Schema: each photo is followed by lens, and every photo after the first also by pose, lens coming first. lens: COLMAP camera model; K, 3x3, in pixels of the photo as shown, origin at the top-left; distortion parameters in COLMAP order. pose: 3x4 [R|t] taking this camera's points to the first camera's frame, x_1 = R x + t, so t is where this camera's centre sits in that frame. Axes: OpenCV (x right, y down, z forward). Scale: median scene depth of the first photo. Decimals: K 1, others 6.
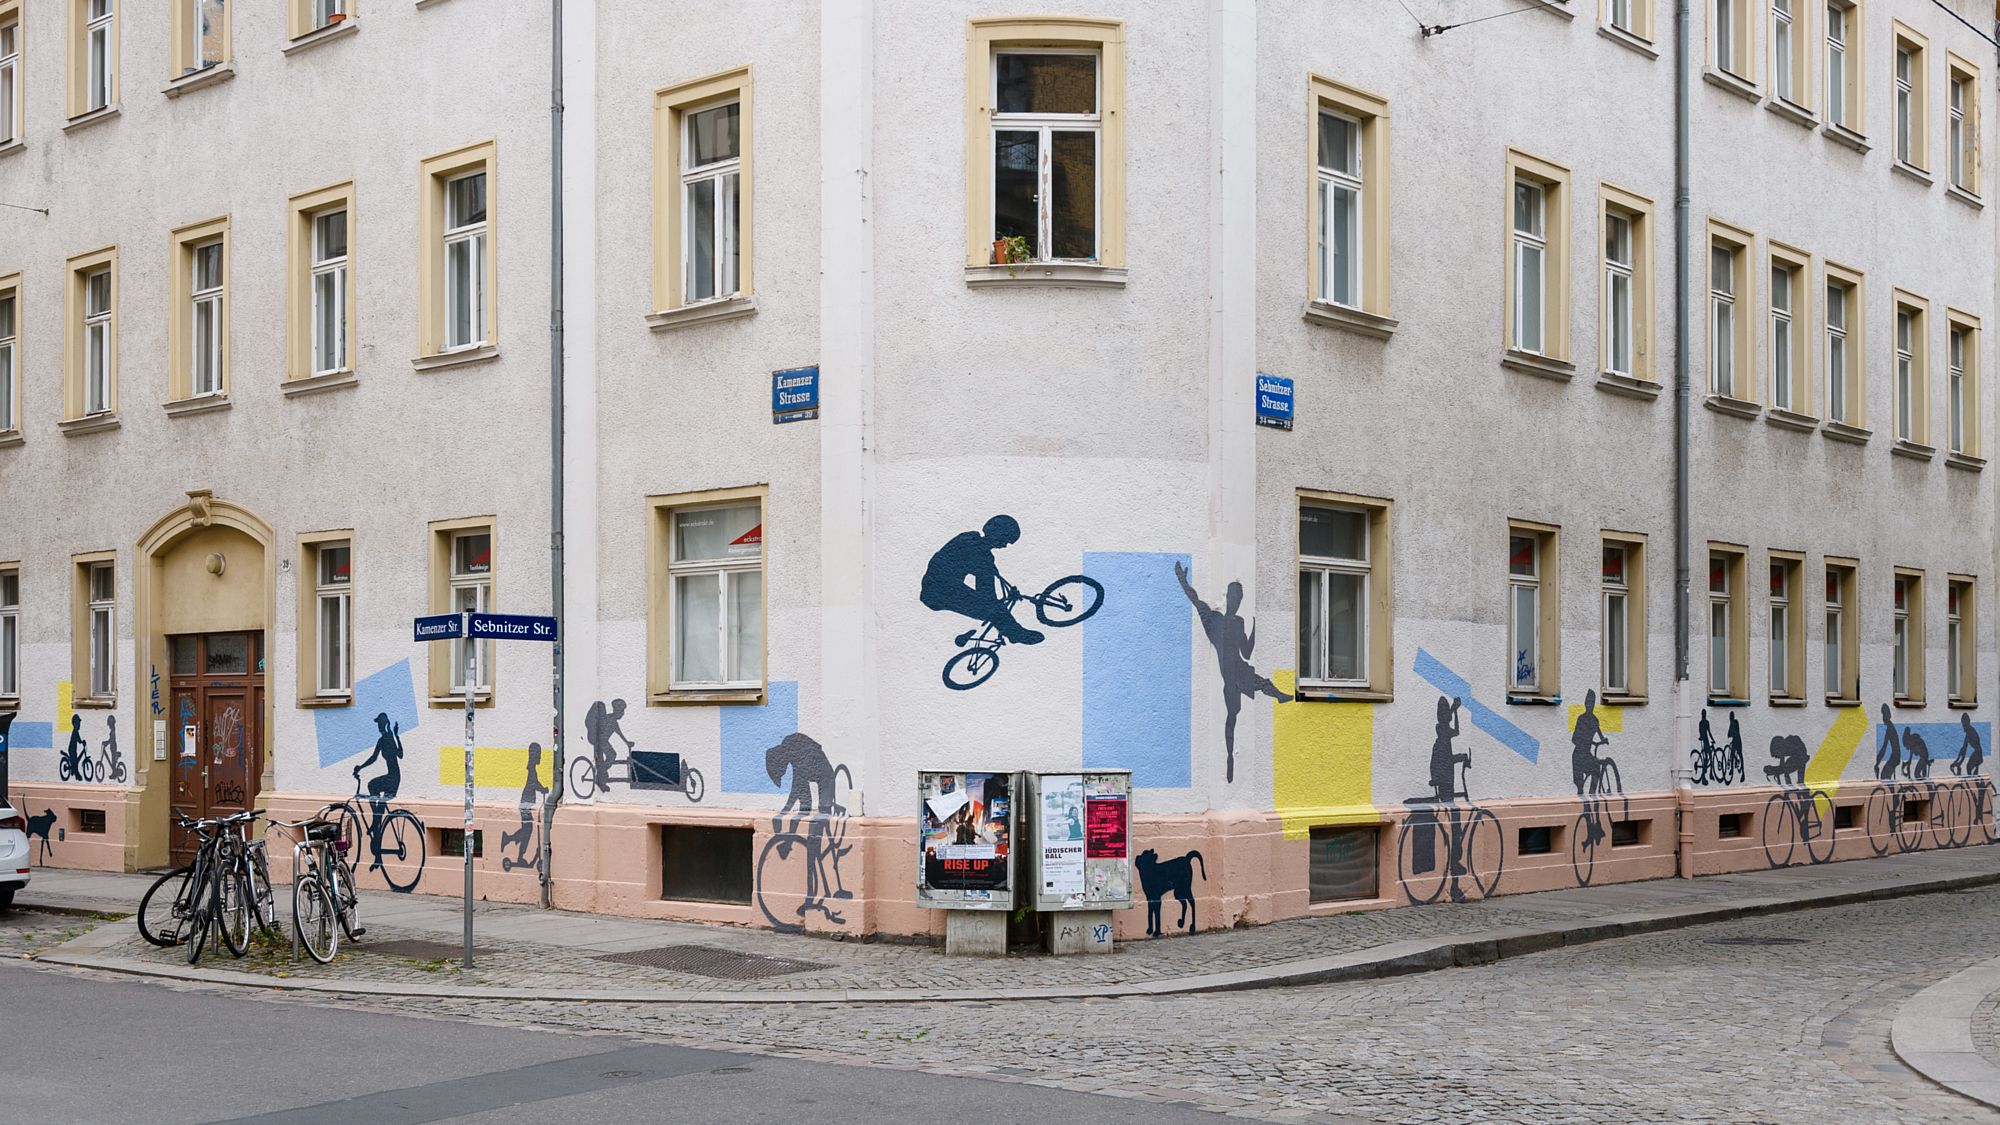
lens RADIAL K [[2337.1, 0, 1000.0], [0, 2337.1, 562.5], [0, 0, 1]] dist [-0.013840, -0.020750]
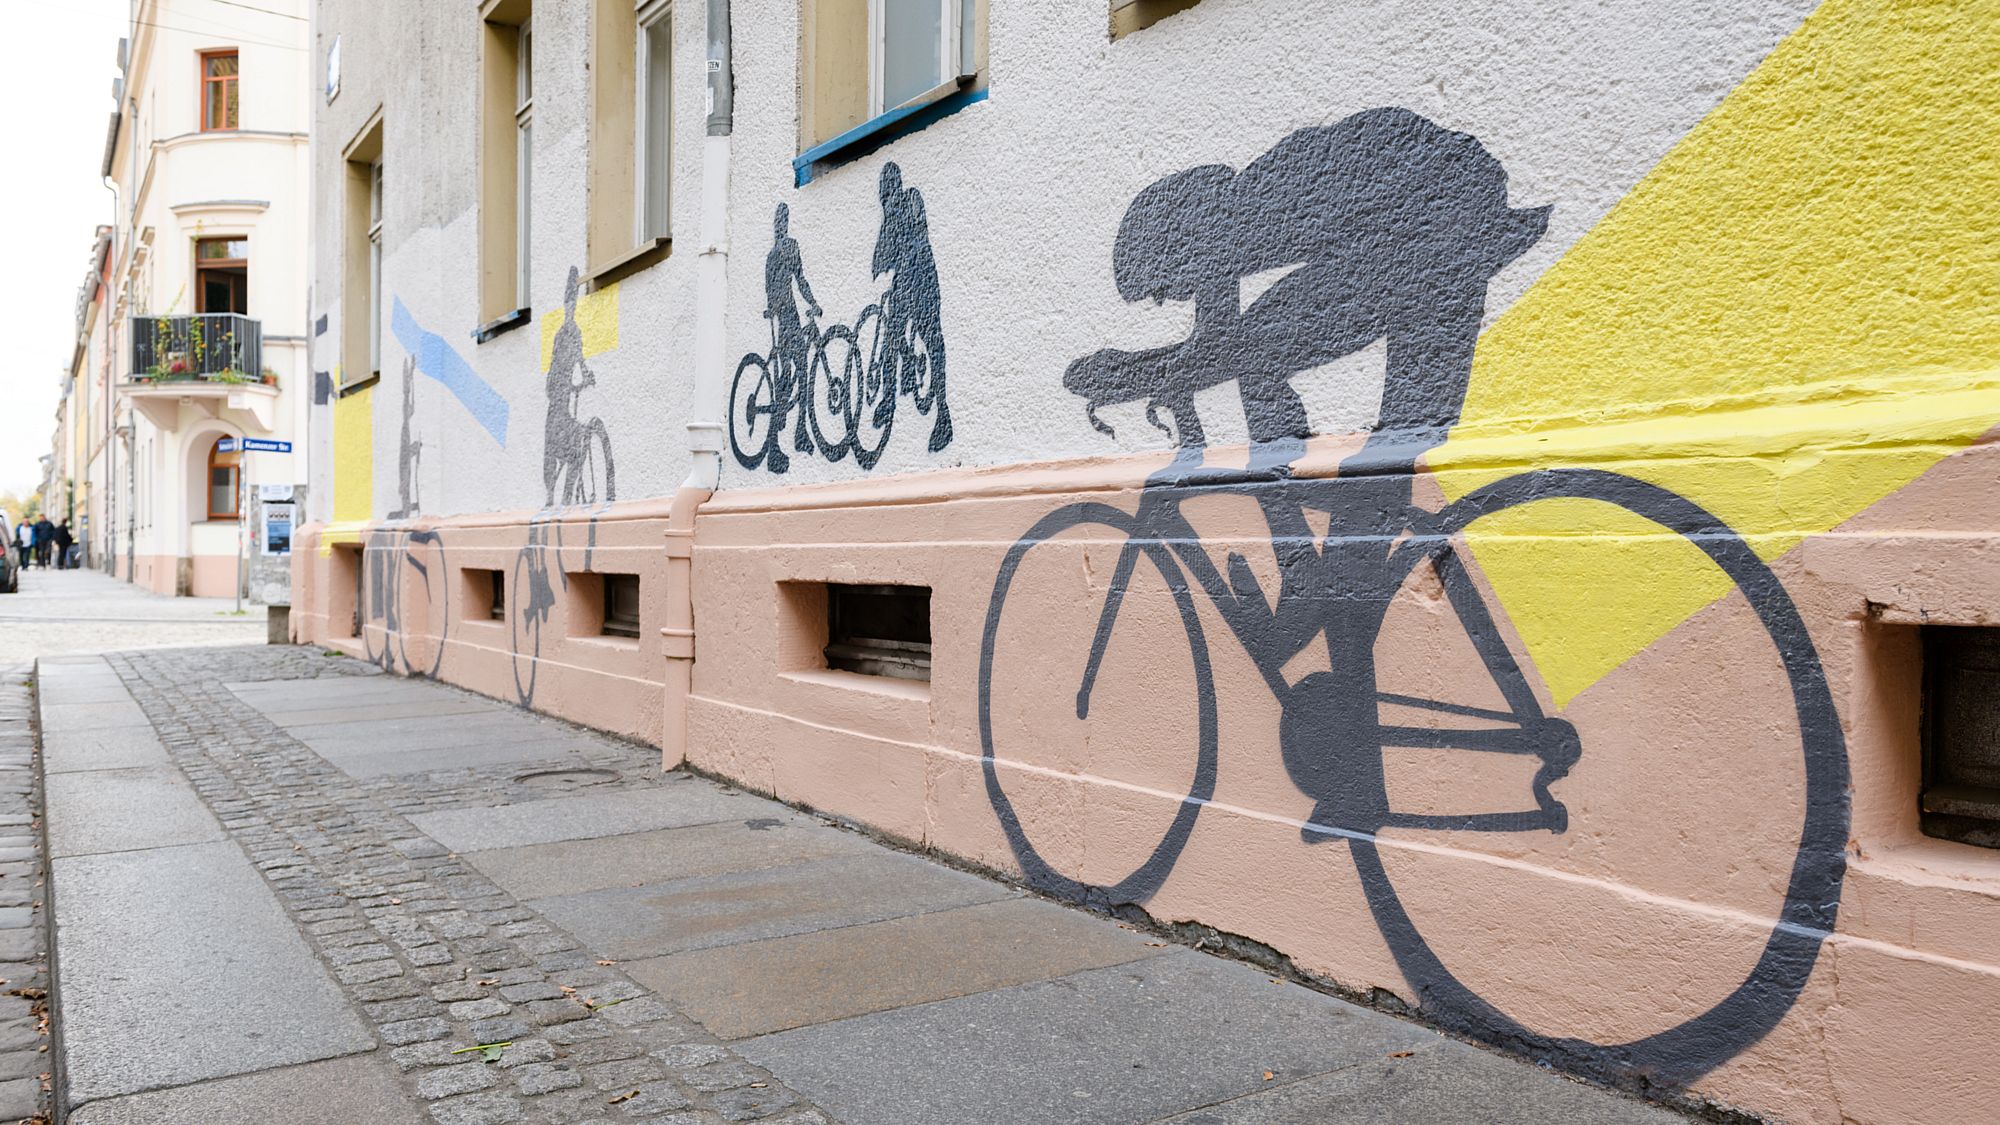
lens RADIAL K [[1593.0, 0, 1000.0], [0, 1593.0, 562.5], [0, 0, 1]] dist [0.003341, 0.001306]
pose [[-0.286694, -0.007655, -0.957992, 0.478035], [0.049443, 0.998517, -0.022776, 0.111825], [0.956745, -0.053896, -0.285891, 1.078261]]
